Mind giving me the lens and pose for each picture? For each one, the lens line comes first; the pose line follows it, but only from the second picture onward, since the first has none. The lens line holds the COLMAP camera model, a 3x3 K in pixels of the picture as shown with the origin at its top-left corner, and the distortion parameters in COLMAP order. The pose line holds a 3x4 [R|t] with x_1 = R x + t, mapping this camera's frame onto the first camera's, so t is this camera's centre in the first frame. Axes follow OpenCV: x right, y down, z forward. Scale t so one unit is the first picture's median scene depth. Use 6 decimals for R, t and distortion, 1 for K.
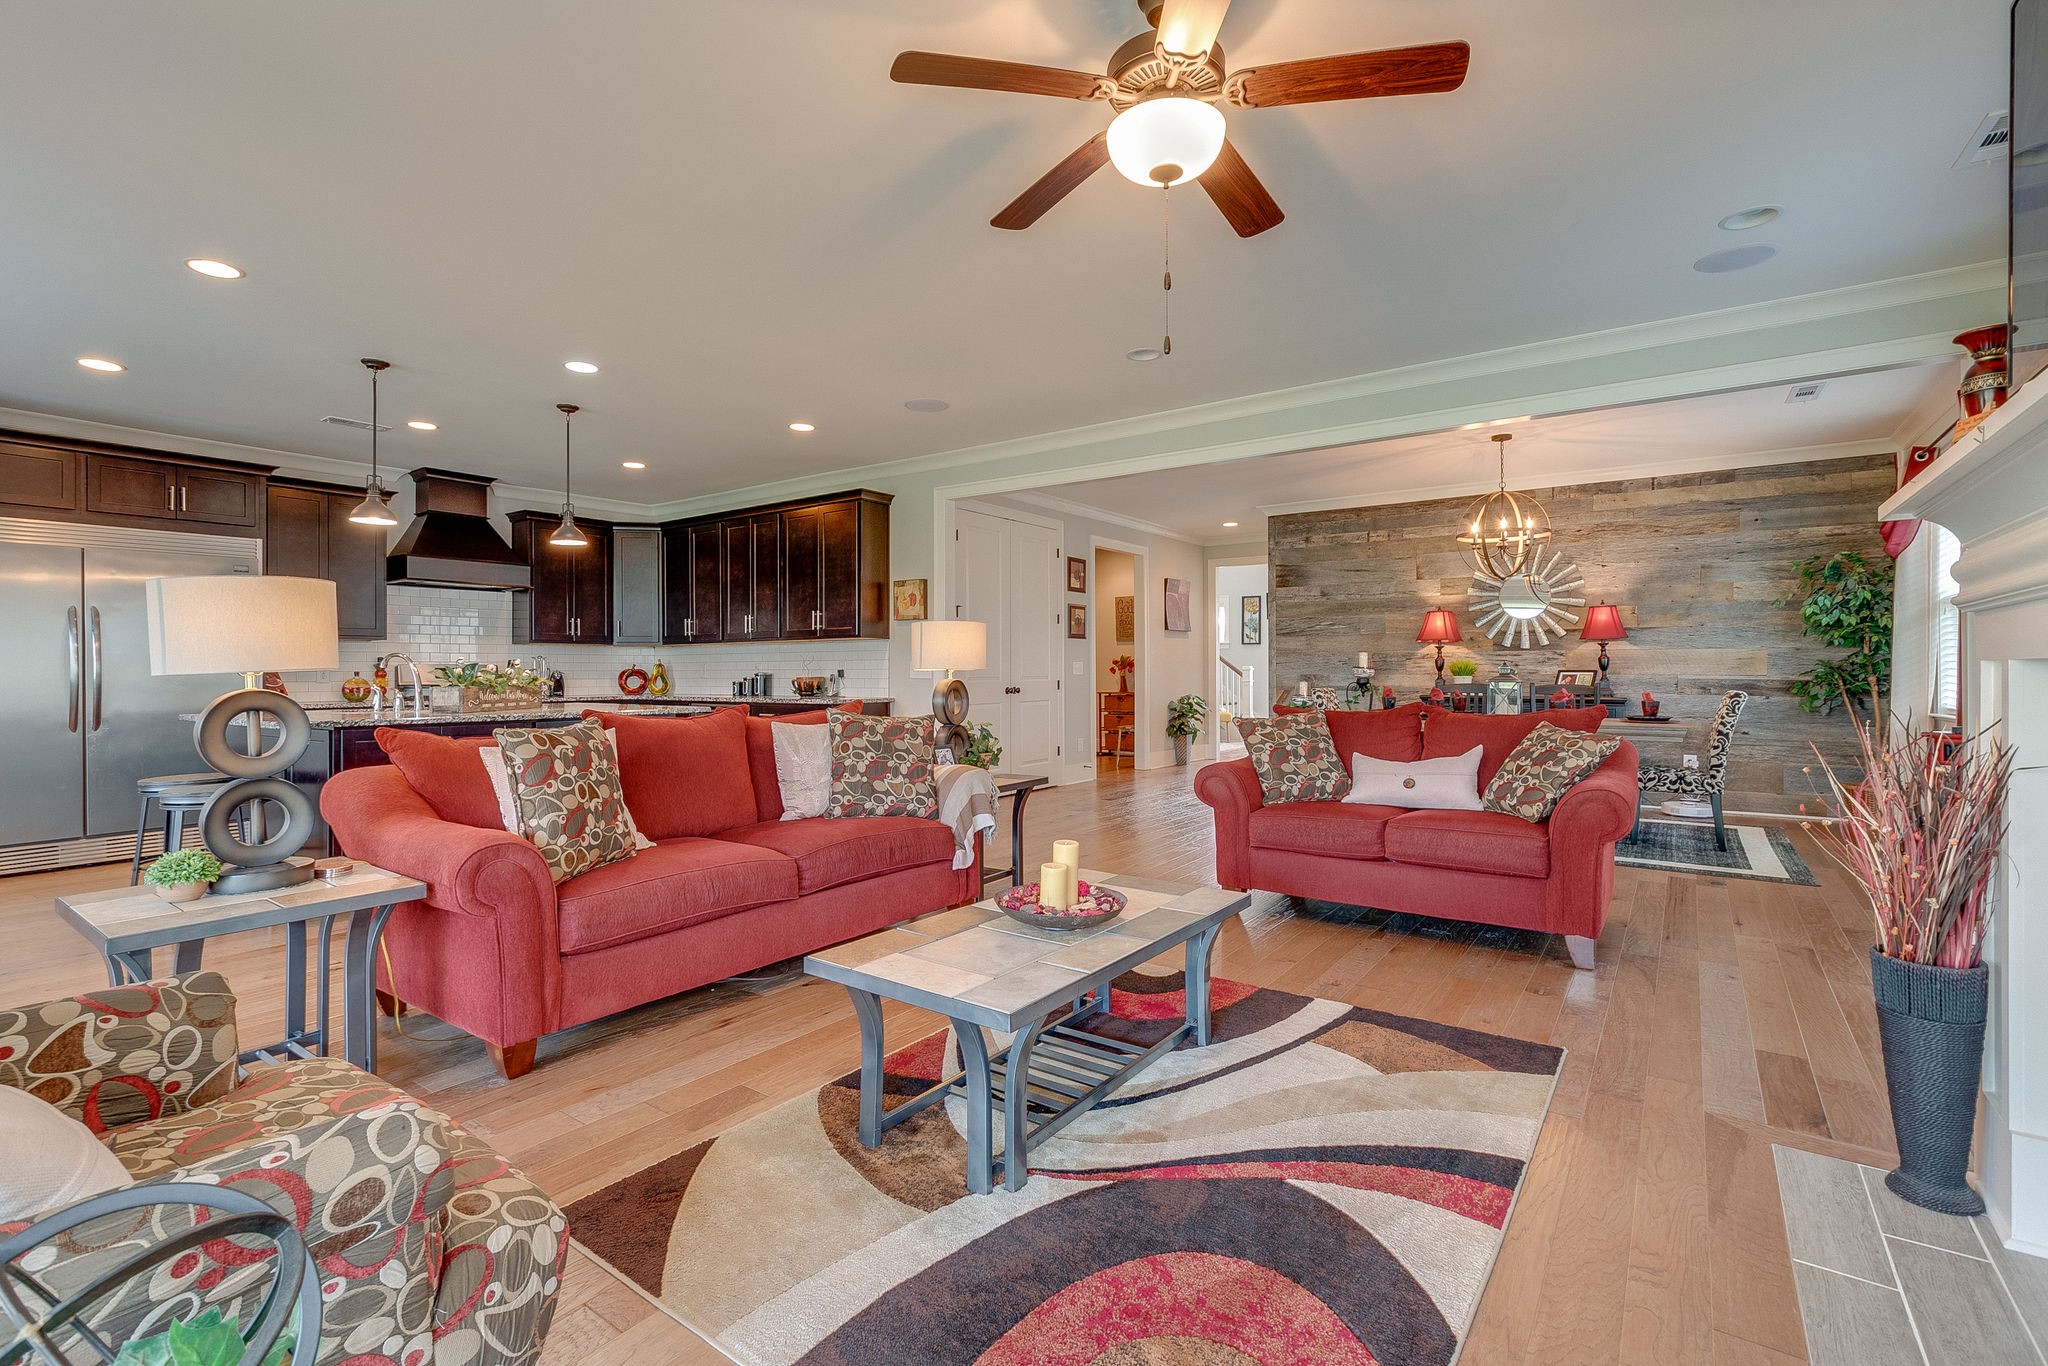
lens RADIAL K [[932.5, 0, 1024.0], [0, 932.5, 683.0], [0, 0, 1]] dist [-0.002487, -0.000485]
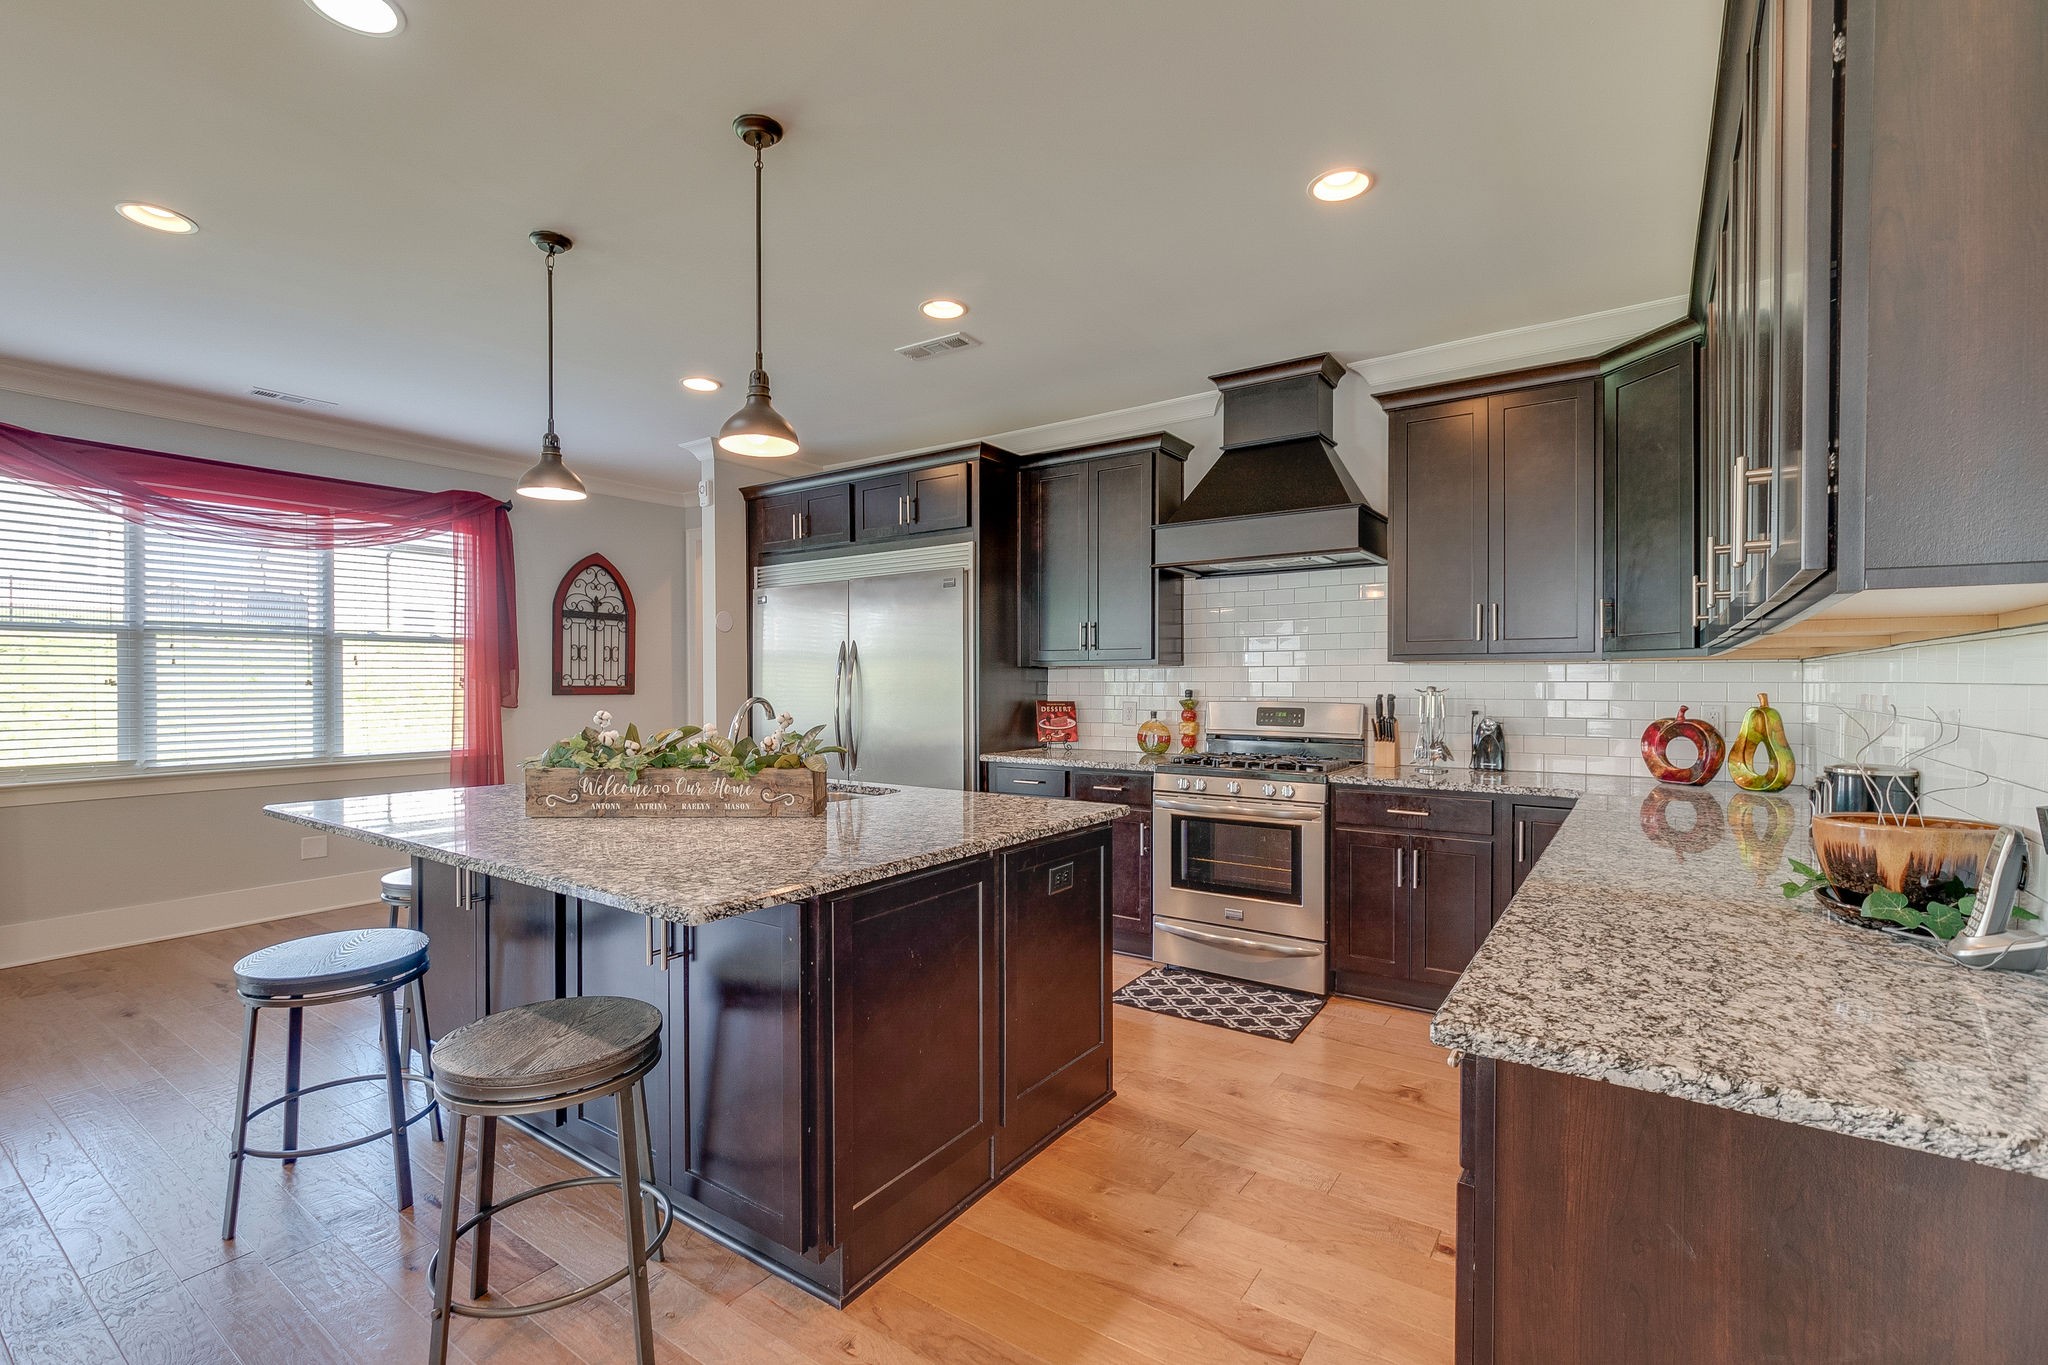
lens RADIAL K [[932.5, 0, 1024.0], [0, 932.5, 682.5], [0, 0, 1]] dist [-0.002487, -0.000485]
pose [[0.031765, 0.007810, -0.999465, -0.048867], [-0.009418, 0.999927, 0.007514, -0.034811], [0.999451, 0.009174, 0.031836, 0.825087]]
